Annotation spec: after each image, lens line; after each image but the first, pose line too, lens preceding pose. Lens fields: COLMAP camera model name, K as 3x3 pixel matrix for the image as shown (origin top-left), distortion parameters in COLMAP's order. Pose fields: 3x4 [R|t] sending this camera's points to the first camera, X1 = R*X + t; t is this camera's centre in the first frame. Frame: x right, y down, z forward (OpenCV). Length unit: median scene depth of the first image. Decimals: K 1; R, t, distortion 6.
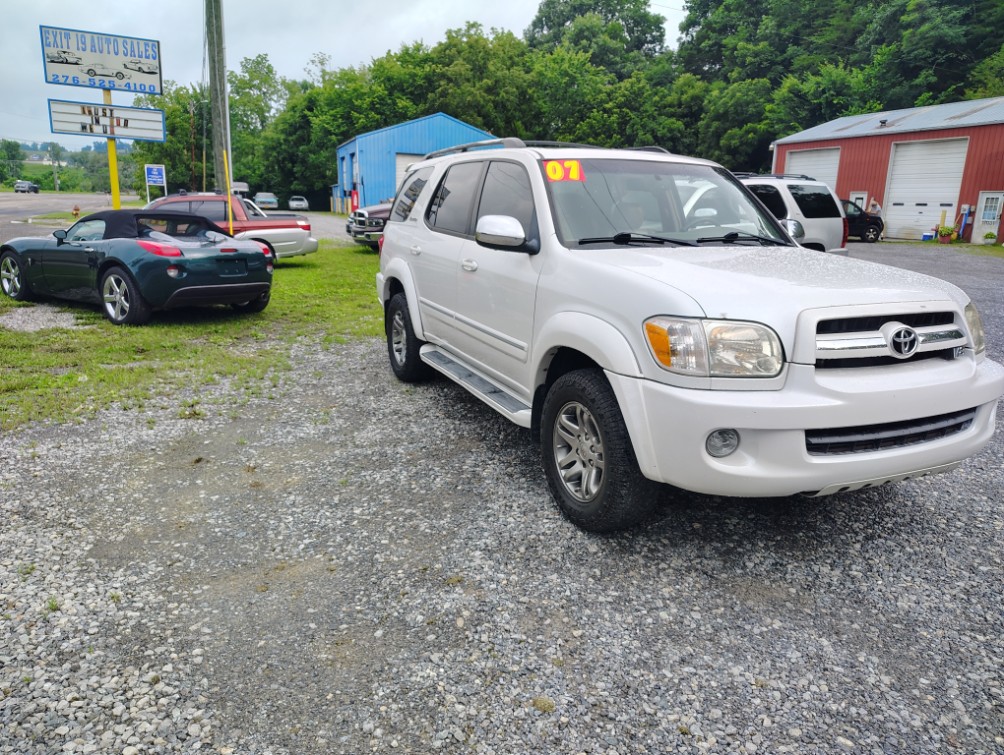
lens RADIAL K [[735.6, 0, 502.0], [0, 735.6, 377.5], [0, 0, 1]] dist [-0.000688, -0.000777]
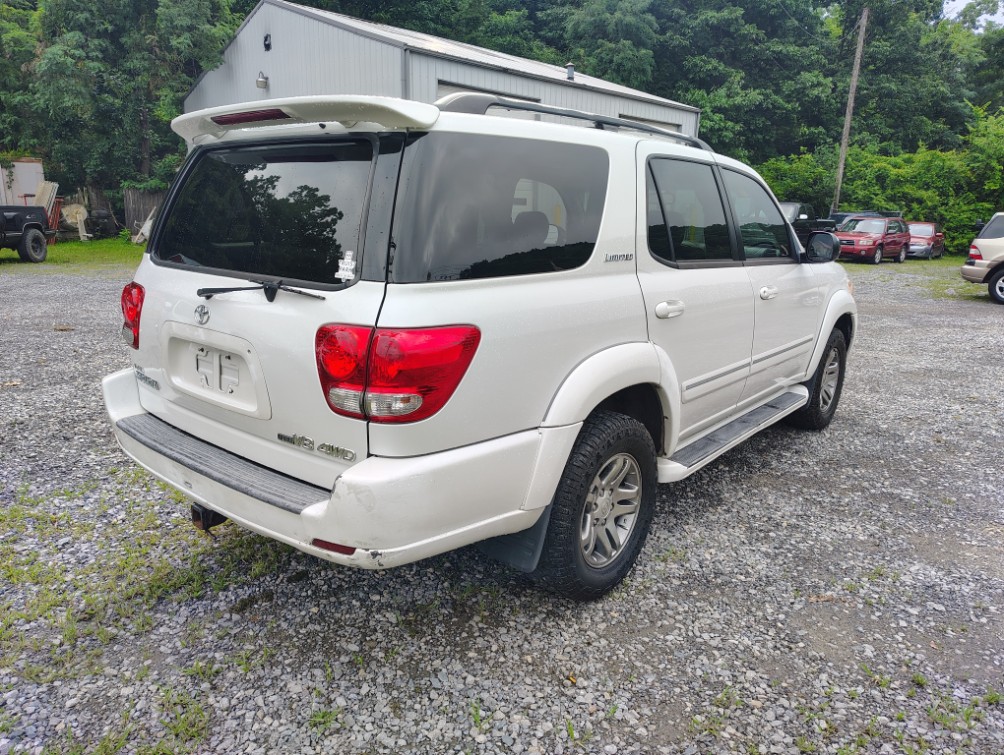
lens RADIAL K [[701.7, 0, 502.0], [0, 701.7, 377.5], [0, 0, 1]] dist [-0.003146, -0.001573]
pose [[-0.461458, -0.223090, 0.858654, -0.638451], [0.190086, 0.920526, 0.341321, -0.404039], [-0.866558, 0.320724, -0.382378, 1.638409]]
